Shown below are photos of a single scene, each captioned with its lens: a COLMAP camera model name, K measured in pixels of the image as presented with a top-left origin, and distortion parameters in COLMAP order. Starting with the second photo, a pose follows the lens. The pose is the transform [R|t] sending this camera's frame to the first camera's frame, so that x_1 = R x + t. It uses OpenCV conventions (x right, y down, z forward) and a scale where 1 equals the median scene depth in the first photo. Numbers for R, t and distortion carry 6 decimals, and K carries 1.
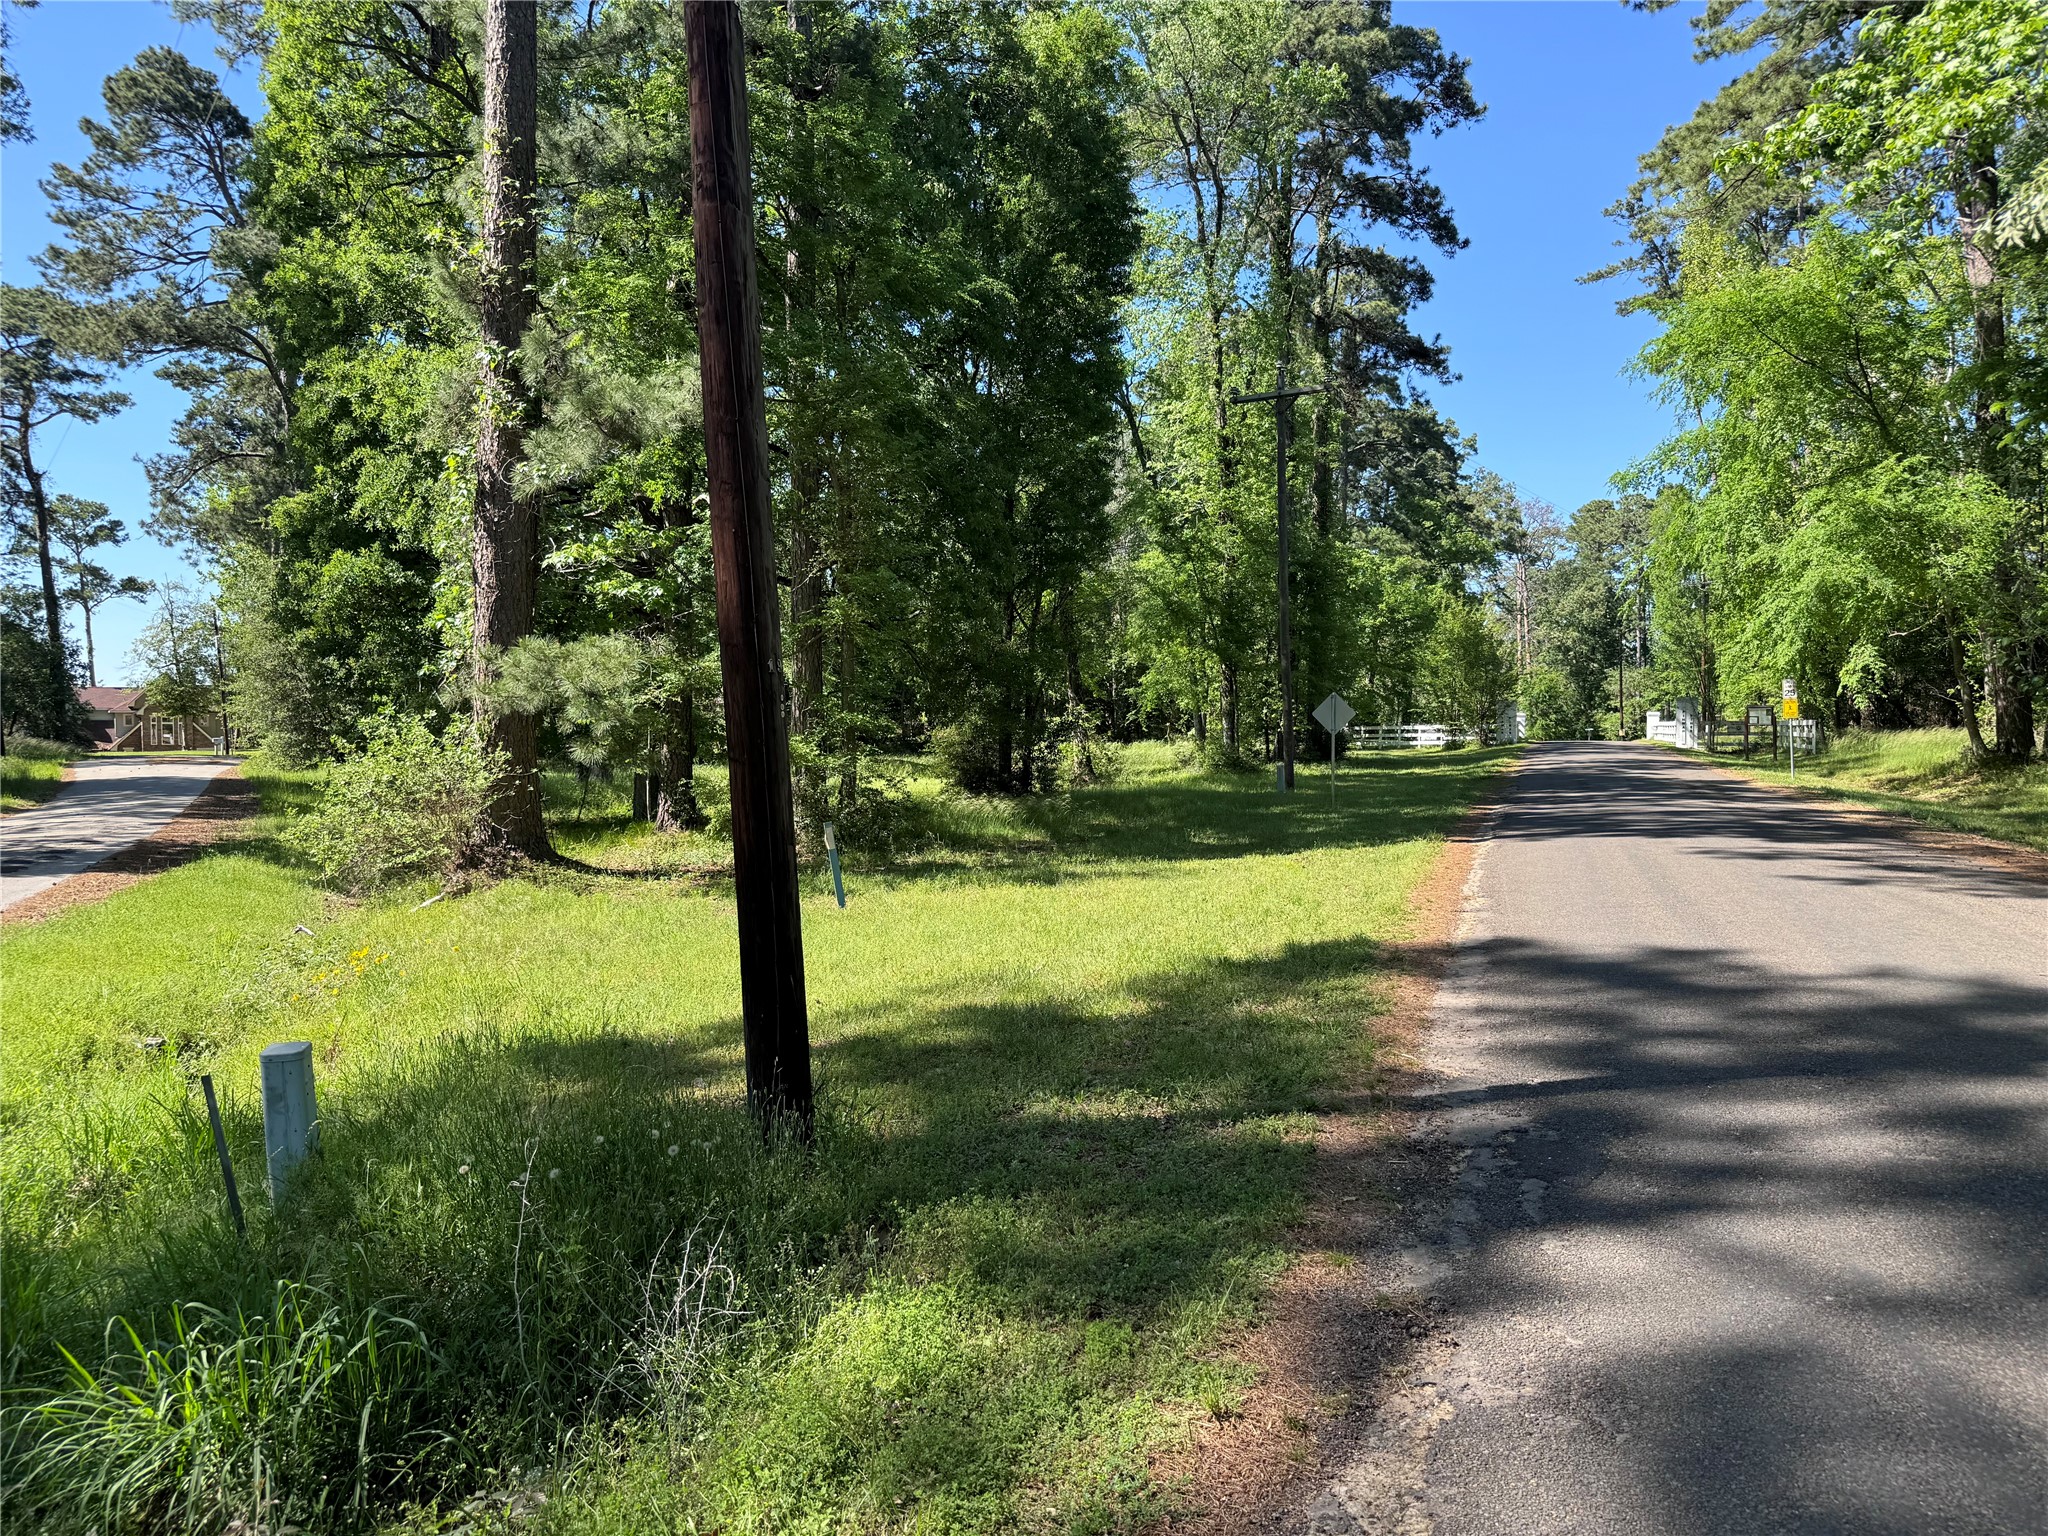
lens RADIAL K [[1475.0, 0, 1024.0], [0, 1475.0, 768.0], [0, 0, 1]] dist [0.002135, -0.001103]
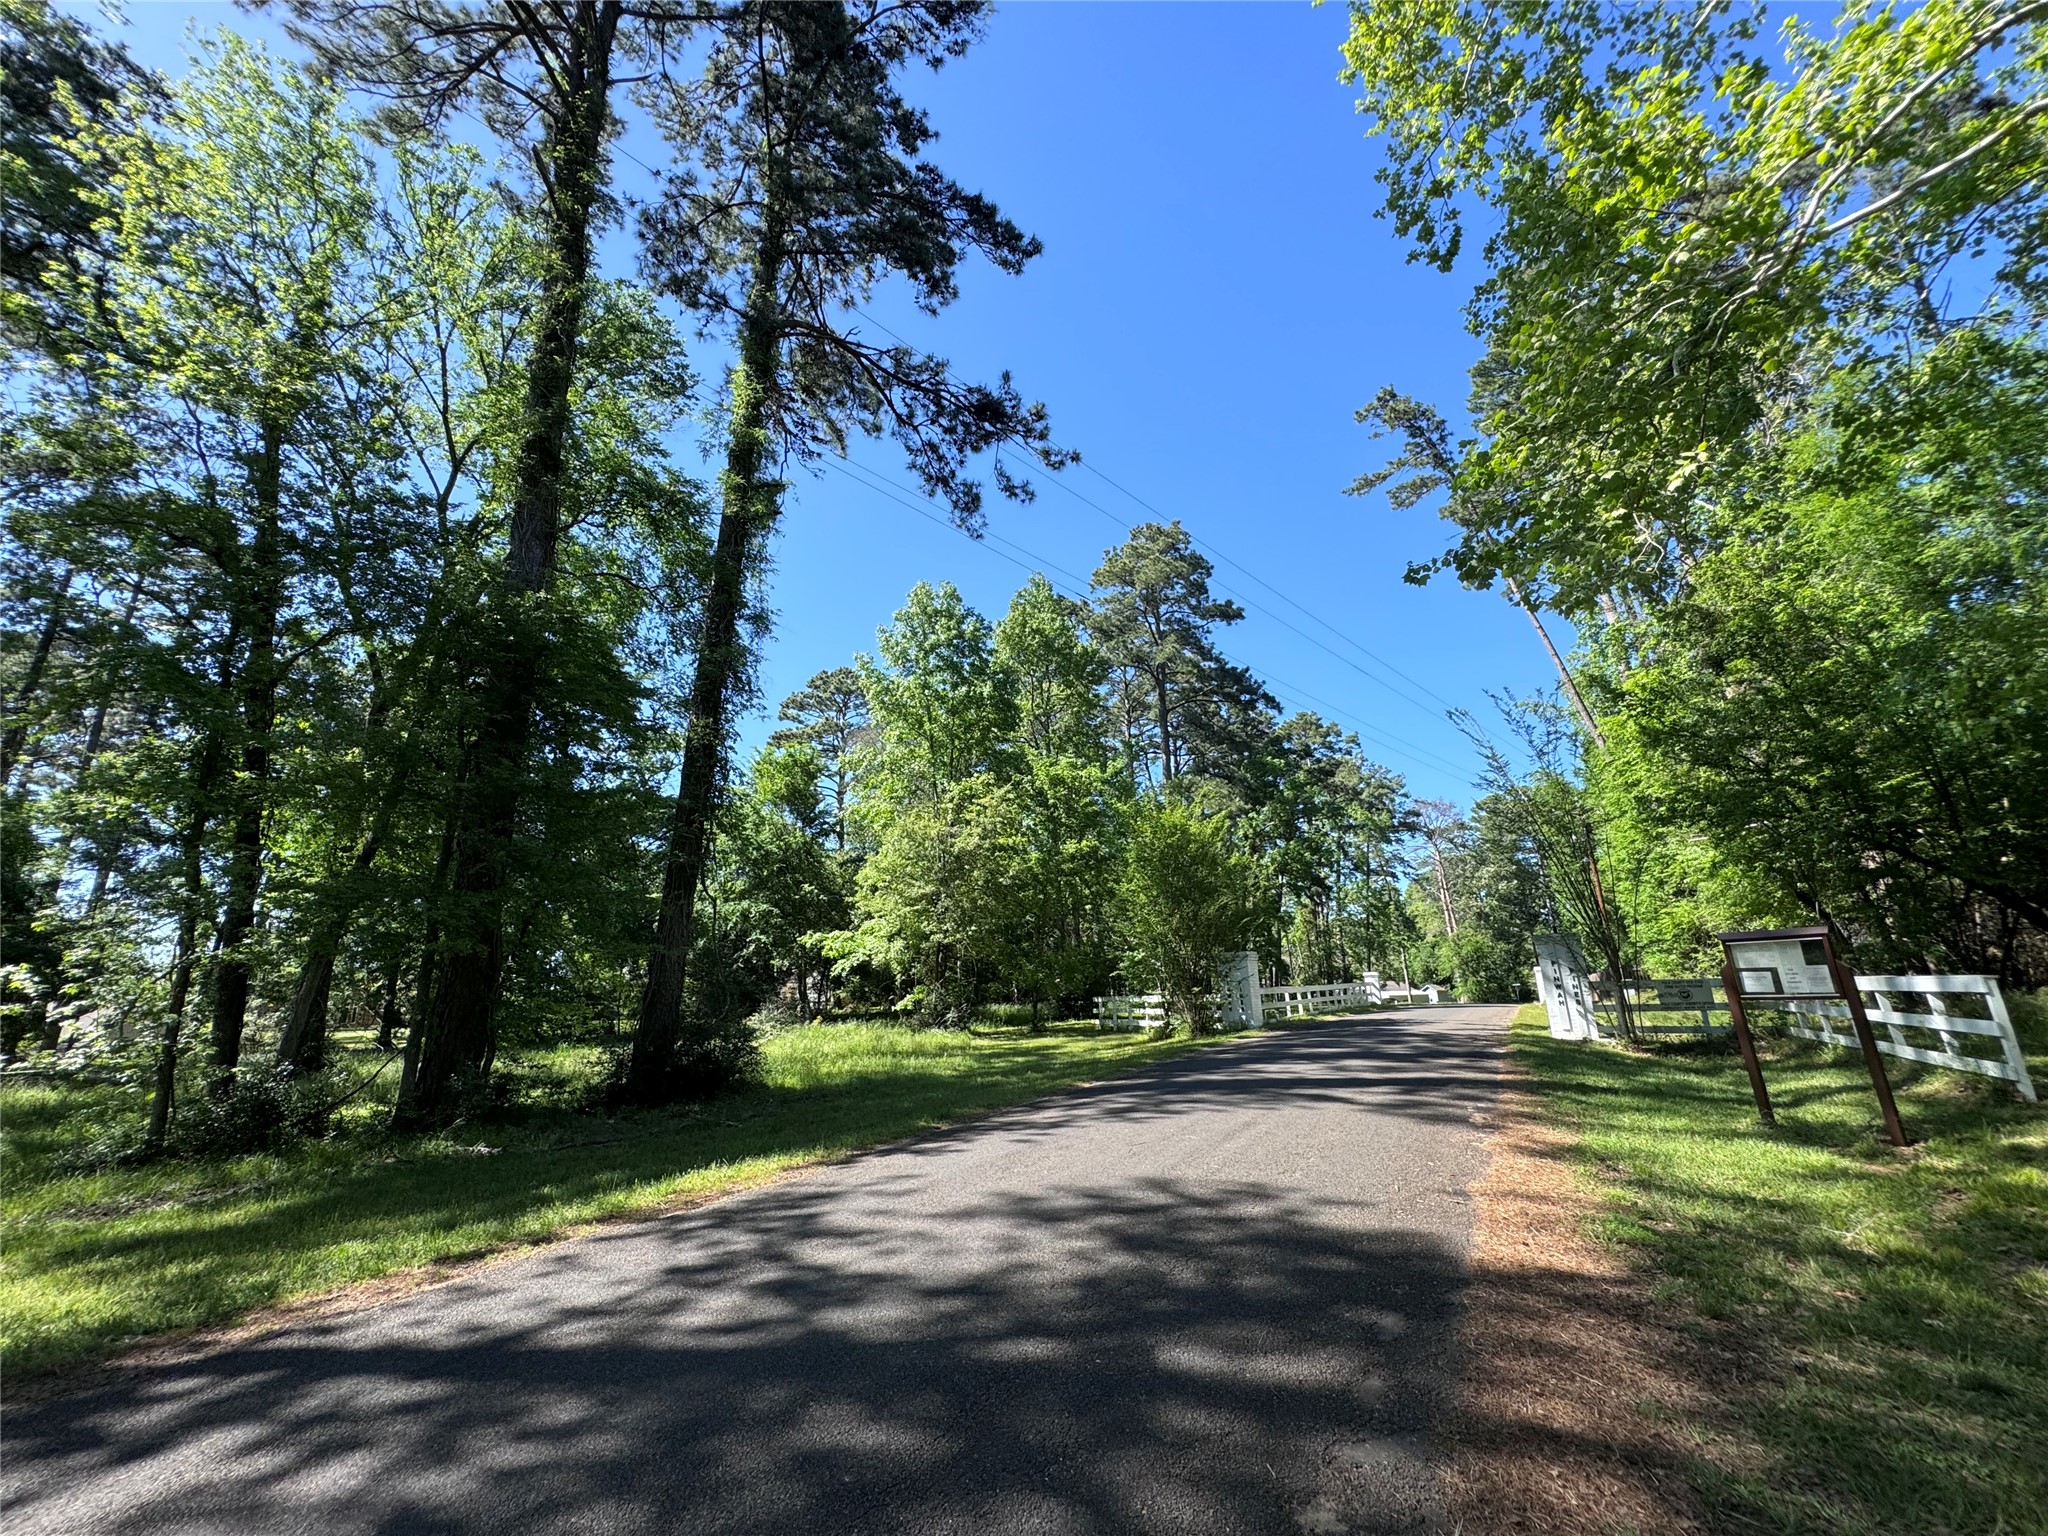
lens RADIAL K [[815.3, 0, 1019.1], [0, 815.3, 768.2], [0, 0, 1]] dist [-0.010079, 0.003005]
pose [[0.979367, -0.074722, -0.187767, 0.132141], [0.017105, 0.956447, -0.291405, -0.009640], [0.201363, 0.282180, 0.937991, 0.278215]]
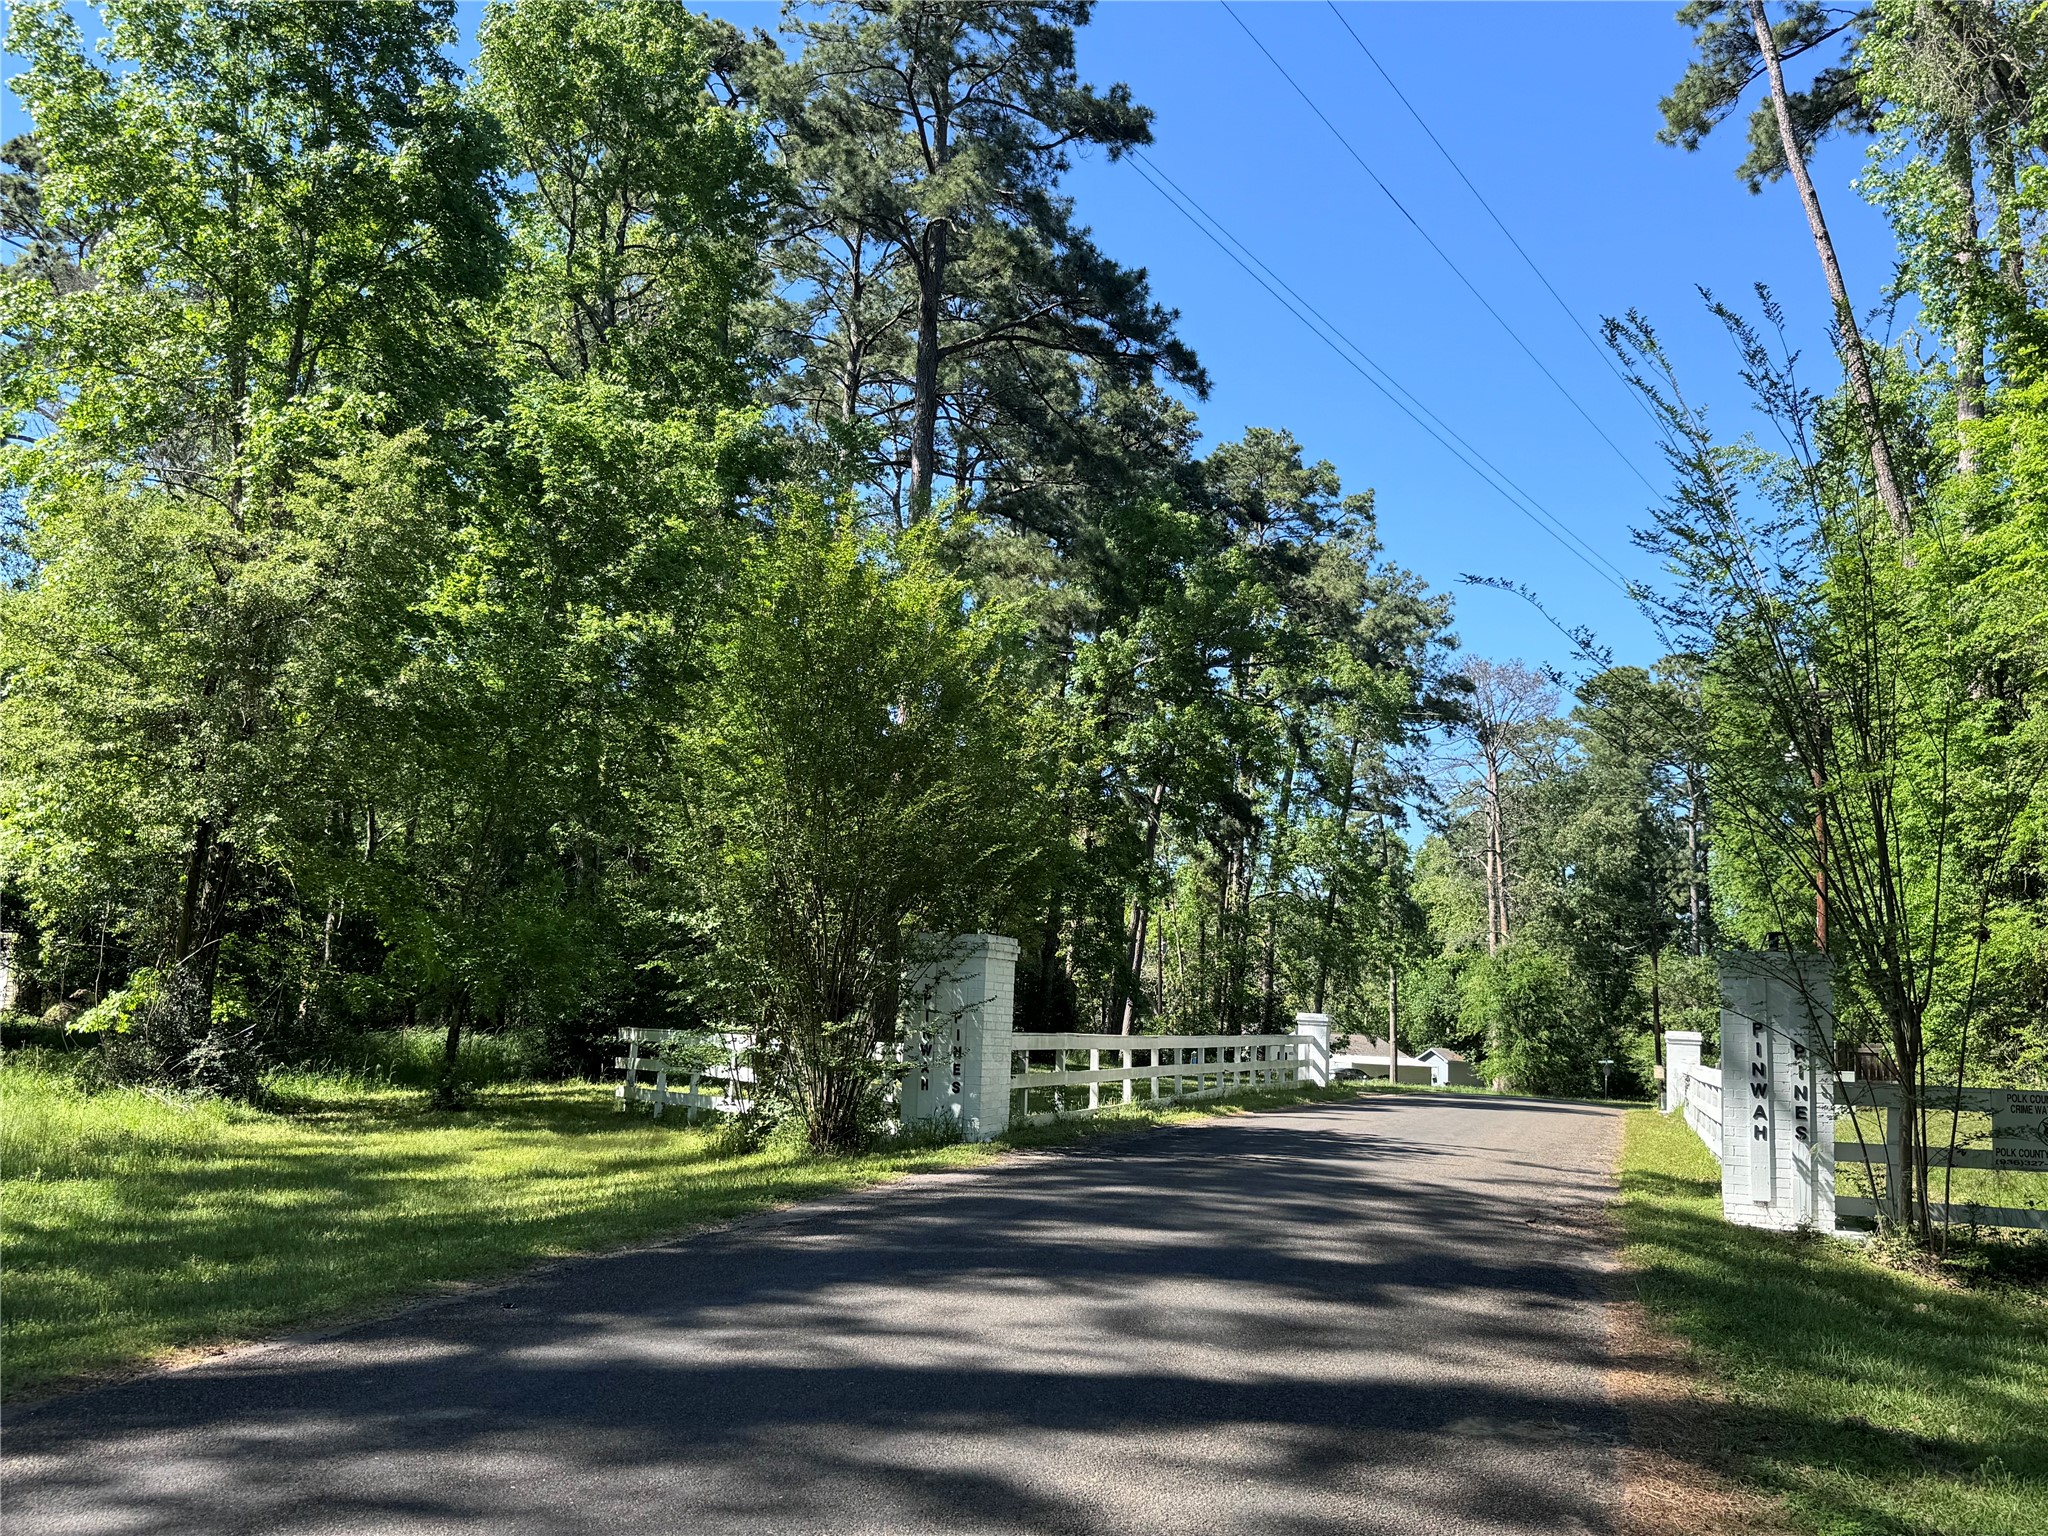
lens RADIAL K [[1798.1, 0, 1013.6], [0, 1798.1, 776.8], [0, 0, 1]] dist [0.143587, -0.275522]
pose [[0.998686, 0.047452, 0.019379, 0.140647], [-0.043715, 0.985933, -0.161326, -0.011180], [-0.026761, 0.160266, 0.986711, 0.312133]]
